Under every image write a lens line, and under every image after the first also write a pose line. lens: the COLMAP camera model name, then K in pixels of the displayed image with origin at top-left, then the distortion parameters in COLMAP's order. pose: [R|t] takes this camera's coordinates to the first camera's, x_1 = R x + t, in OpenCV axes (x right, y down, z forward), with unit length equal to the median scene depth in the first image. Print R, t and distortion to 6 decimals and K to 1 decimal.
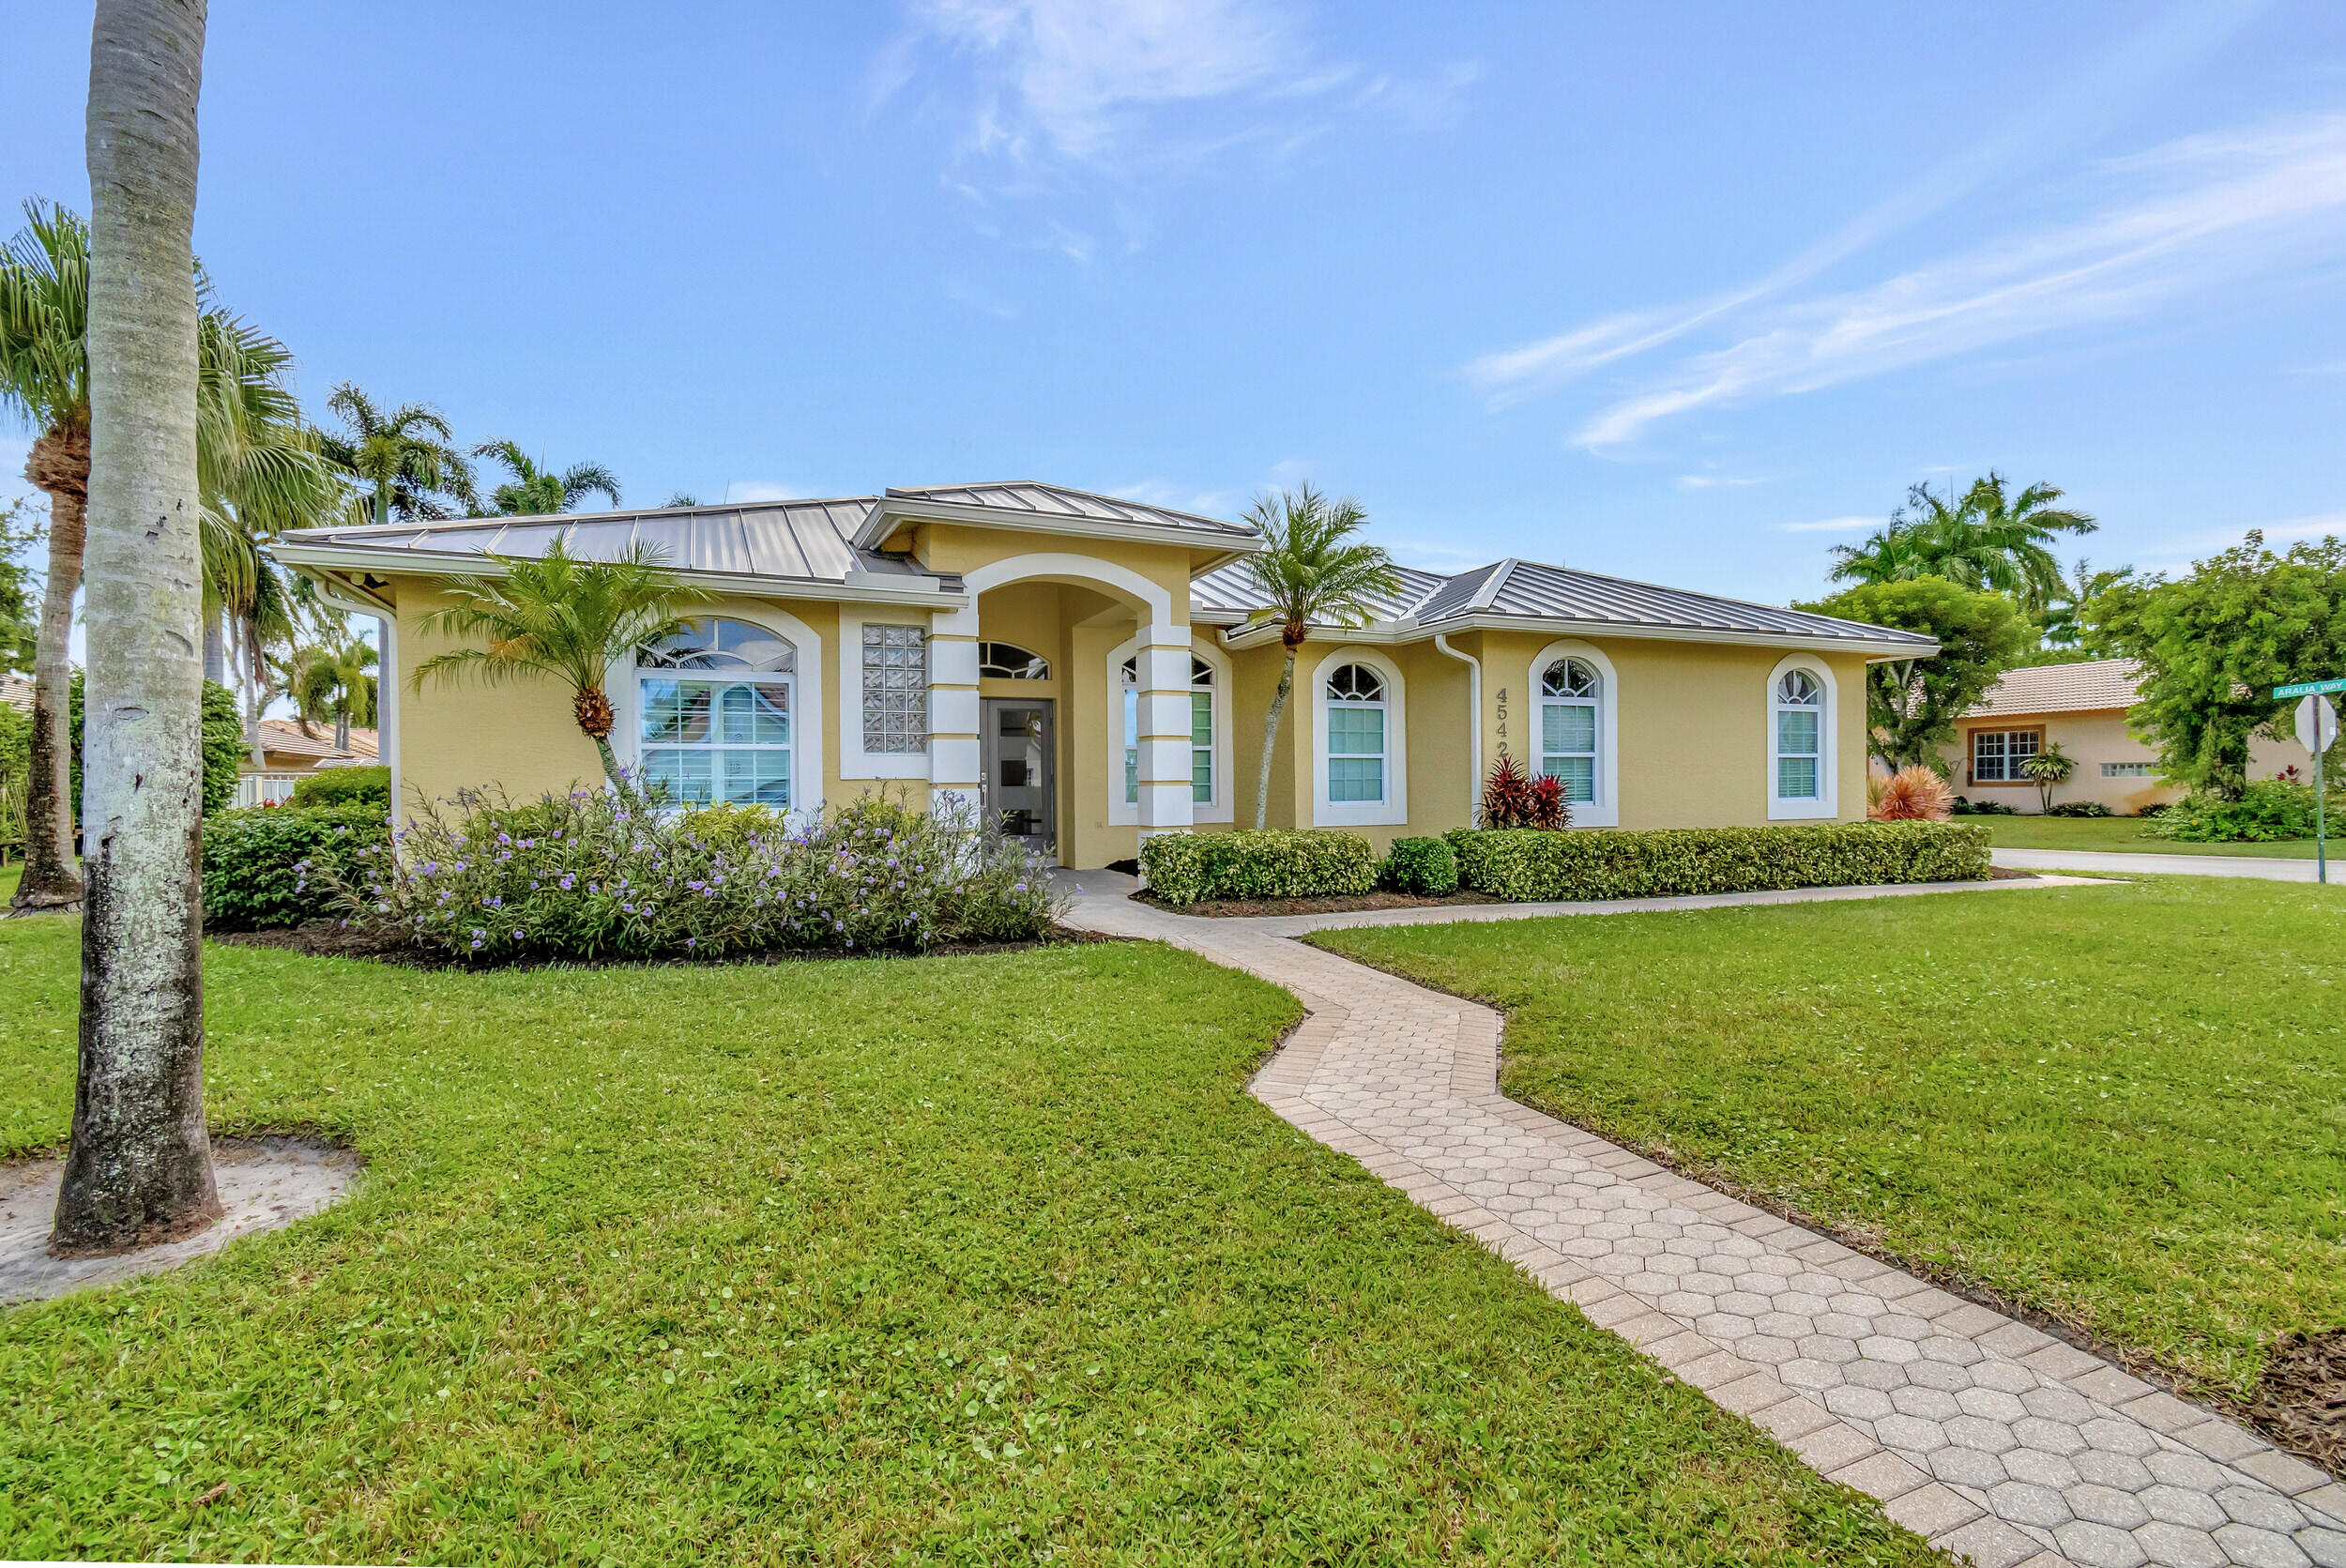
lens RADIAL K [[1090.9, 0, 1191.8], [0, 1090.9, 793.2], [0, 0, 1]] dist [0.001942, 0.000470]
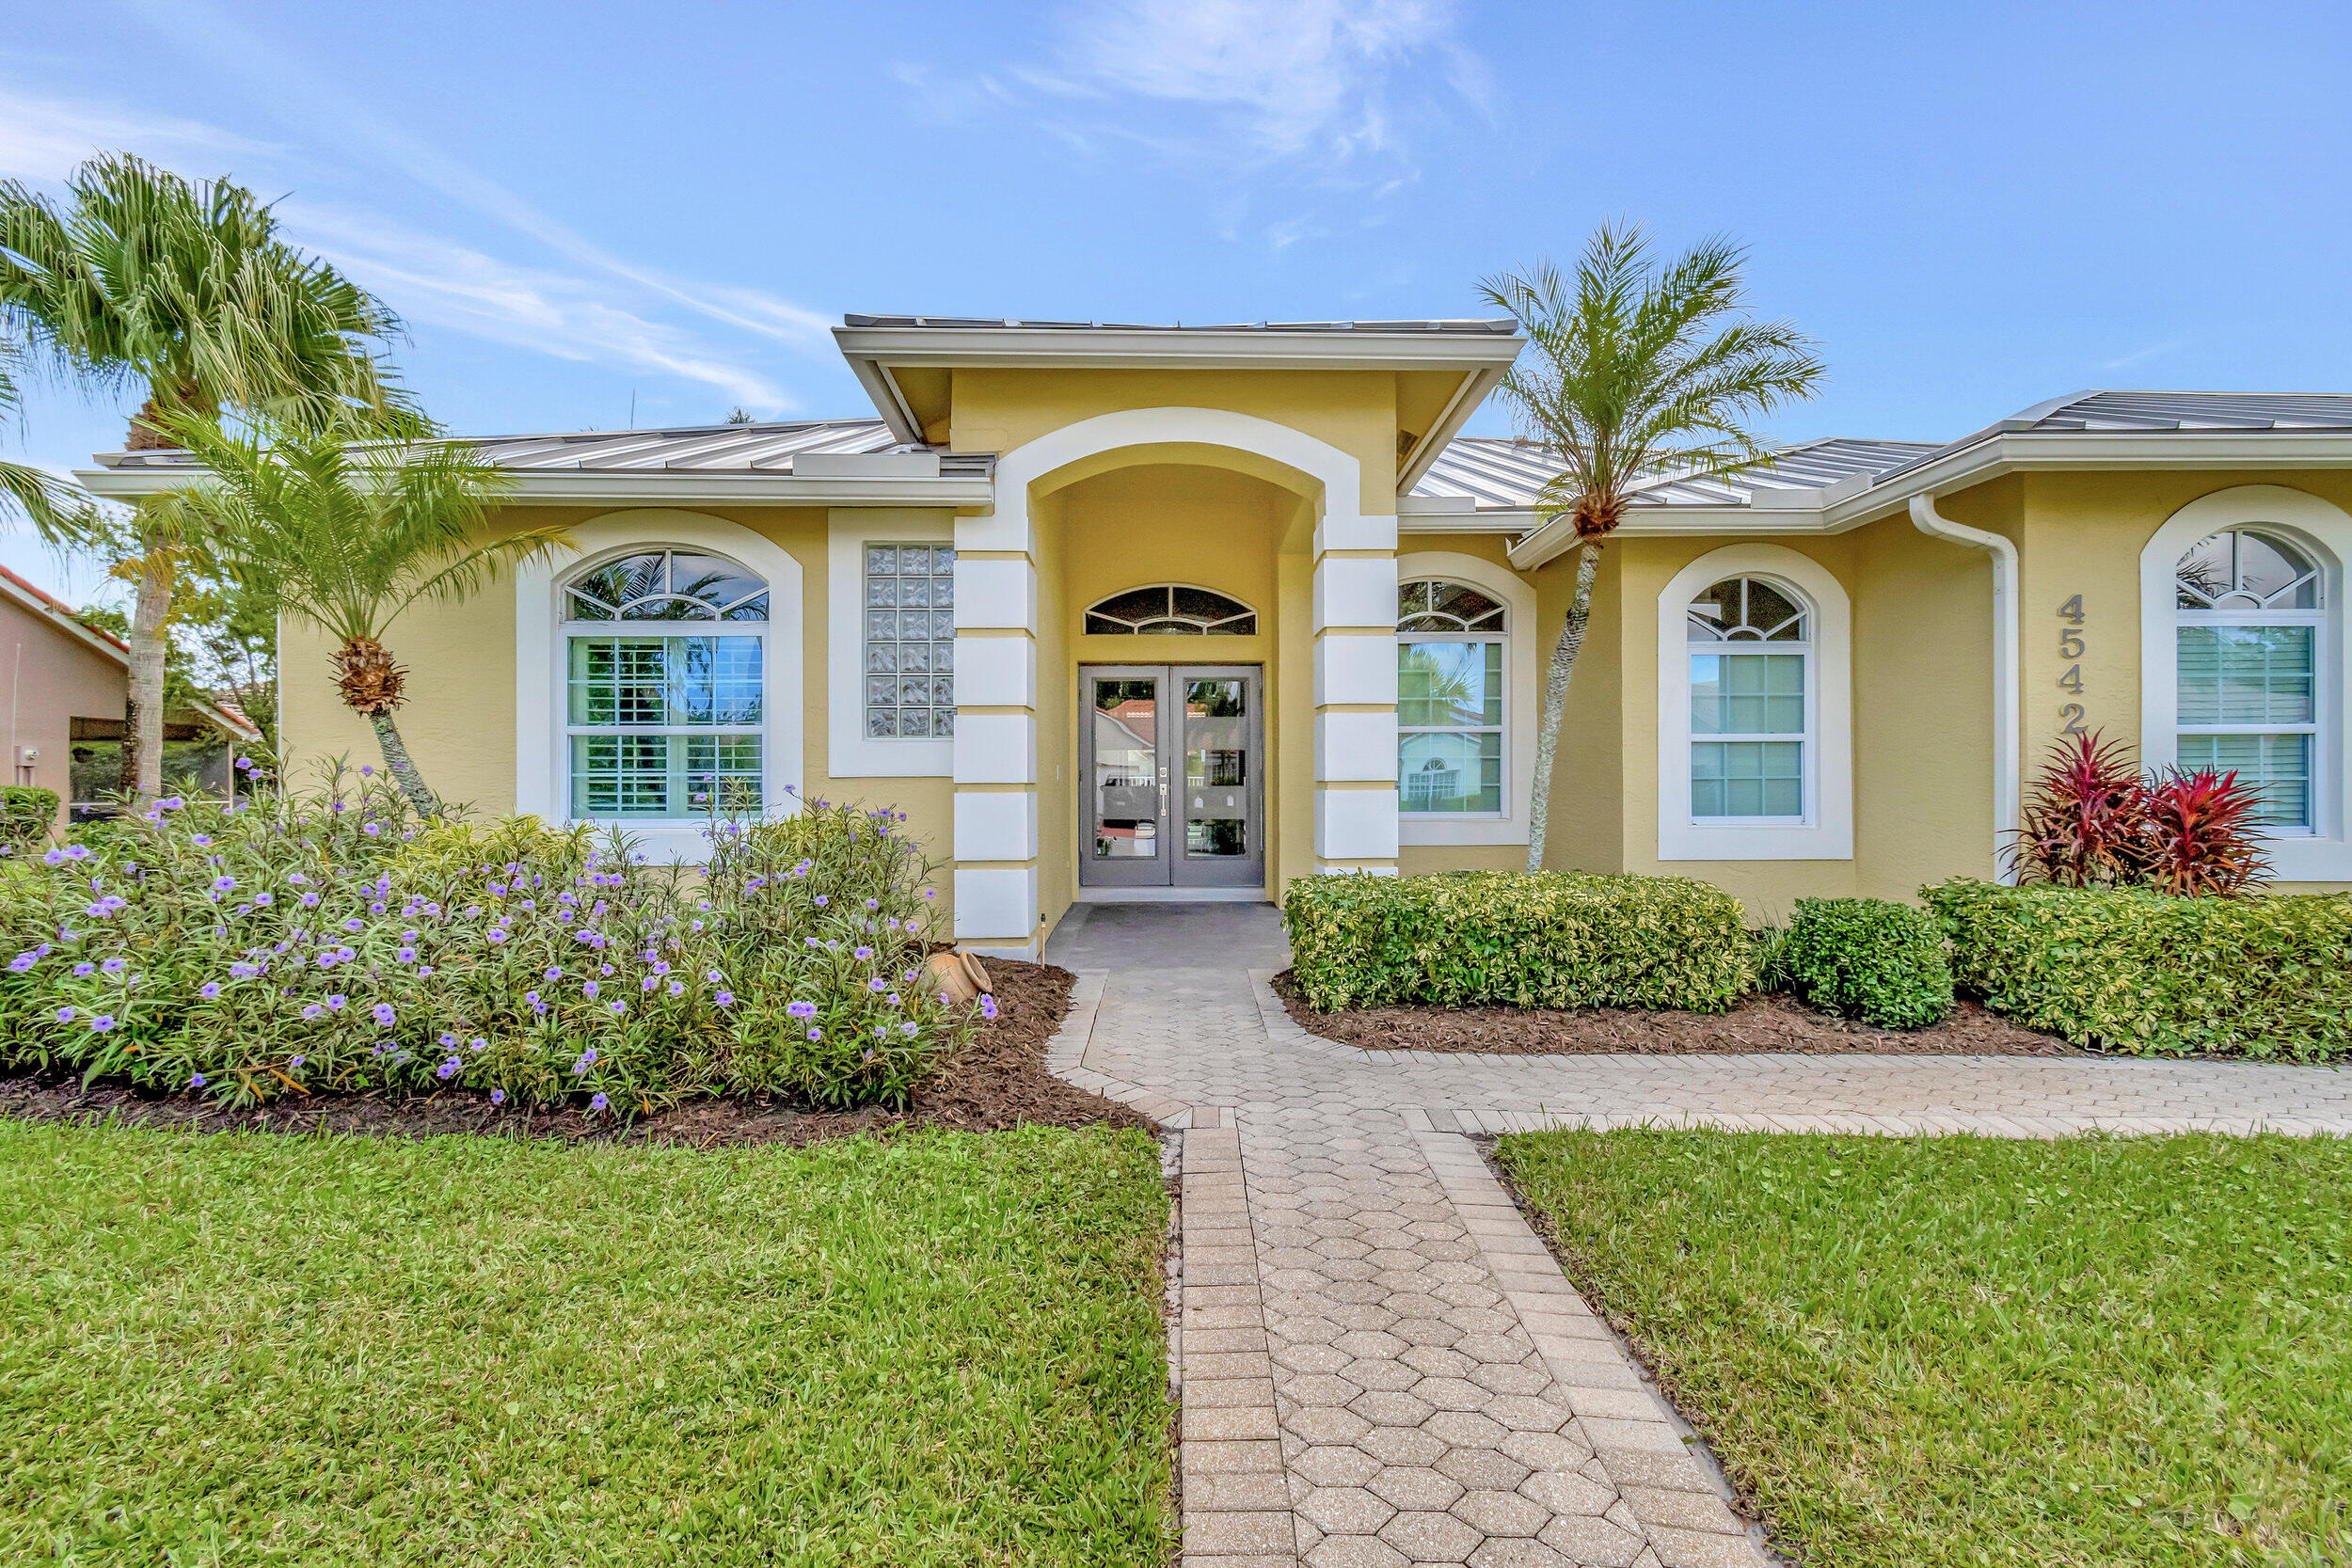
lens RADIAL K [[1070.1, 0, 1161.4], [0, 1070.1, 788.5], [0, 0, 1]] dist [0.006255, -0.002599]
pose [[0.913228, 0.008242, -0.407365, 0.111861], [-0.007578, 0.999966, 0.003244, -0.007772], [0.407378, 0.000124, 0.913260, 0.408893]]
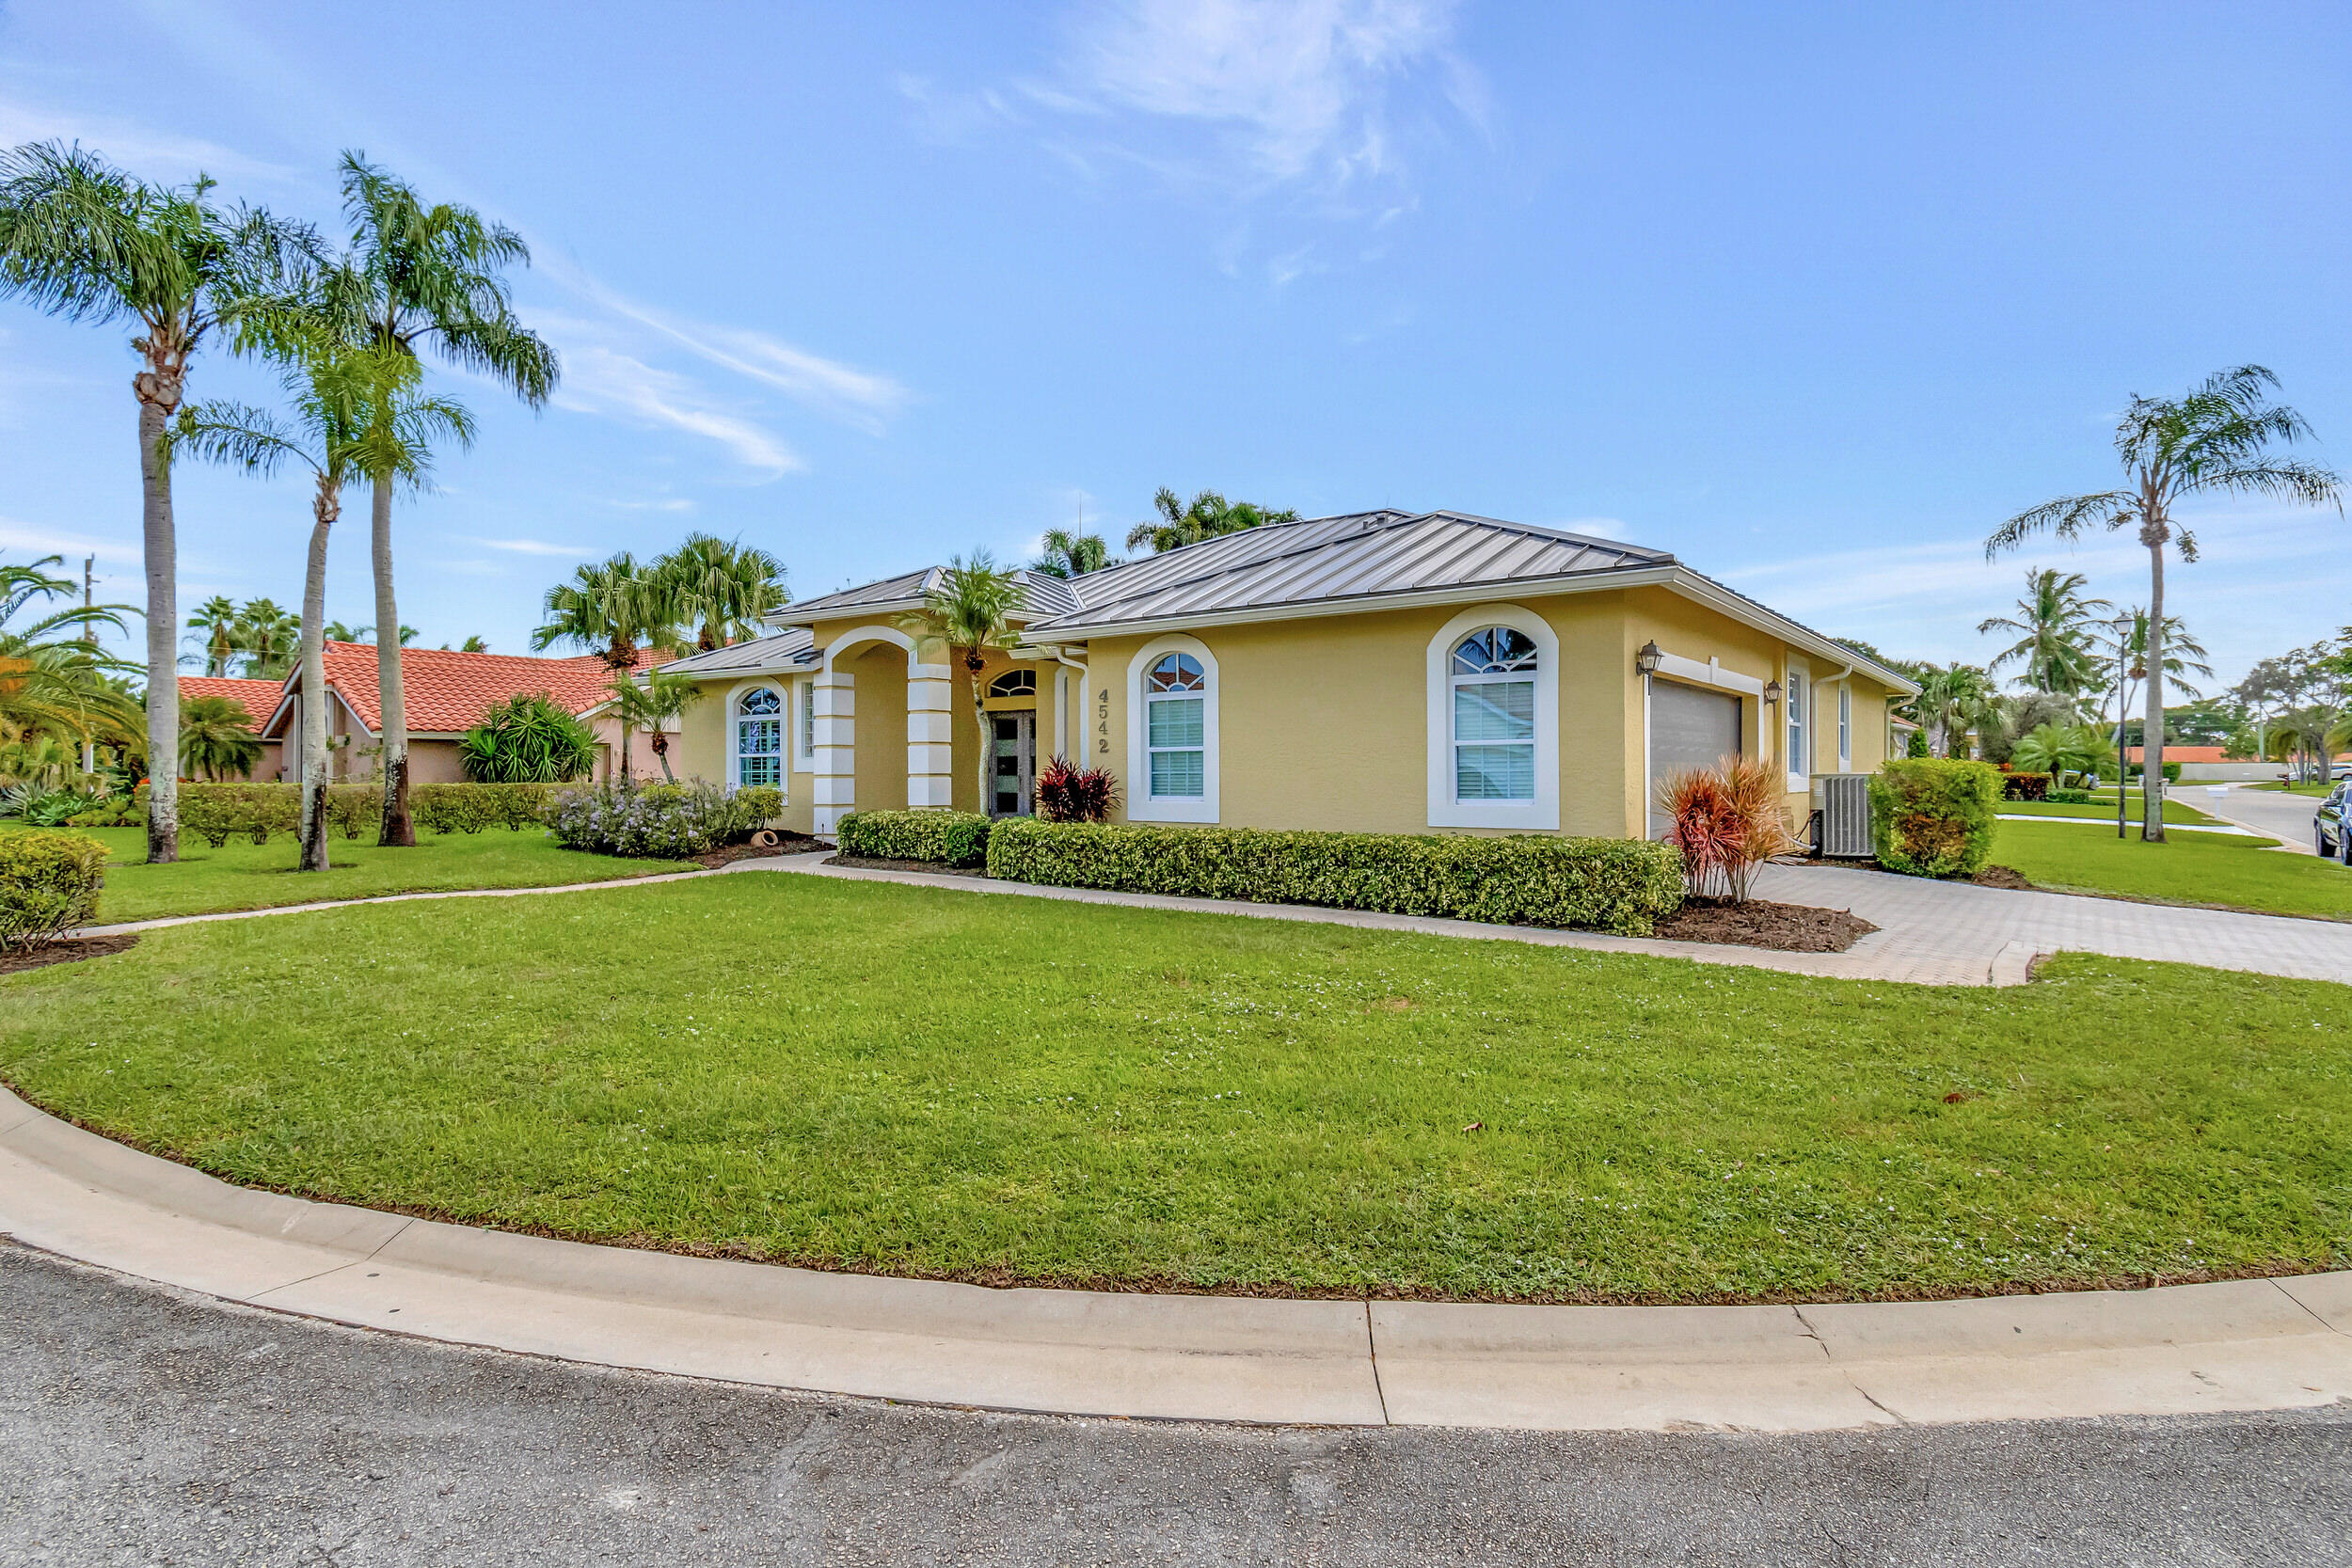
lens RADIAL K [[1220.9, 0, 1169.7], [0, 1220.9, 786.1], [0, 0, 1]] dist [0.001665, -0.000556]
pose [[0.474126, 0.017844, -0.880276, 1.456288], [-0.001439, 0.999809, 0.019492, -0.025202], [0.880456, -0.007975, 0.474061, 0.505223]]
